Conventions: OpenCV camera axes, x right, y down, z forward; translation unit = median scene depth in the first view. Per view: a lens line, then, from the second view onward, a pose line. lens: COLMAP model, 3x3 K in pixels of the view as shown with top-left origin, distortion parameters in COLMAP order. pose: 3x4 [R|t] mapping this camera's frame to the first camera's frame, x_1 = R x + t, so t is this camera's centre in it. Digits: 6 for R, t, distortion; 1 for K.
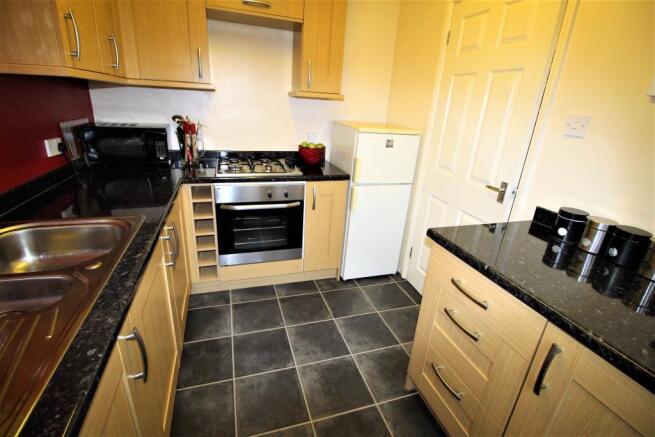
lens RADIAL K [[312.9, 0, 327.3], [0, 312.9, 217.8], [0, 0, 1]] dist [0.002480, 0.000317]
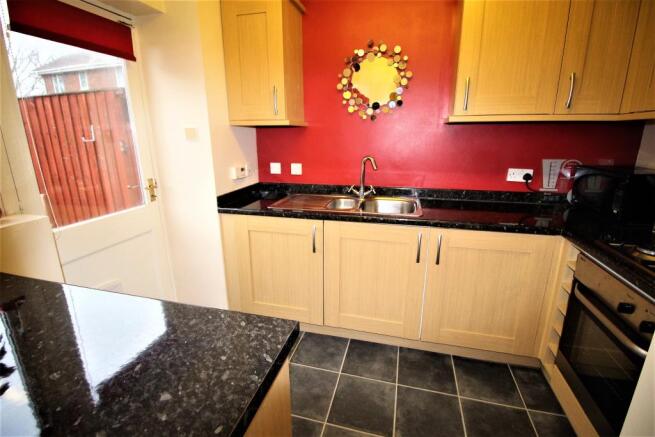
lens RADIAL K [[312.9, 0, 326.6], [0, 312.9, 216.4], [0, 0, 1]] dist [0.002480, 0.000317]
pose [[-0.548027, 0.162502, -0.820524, 0.670710], [-0.314933, 0.868678, 0.382382, -0.347071], [0.774909, 0.467966, -0.424881, 1.072110]]
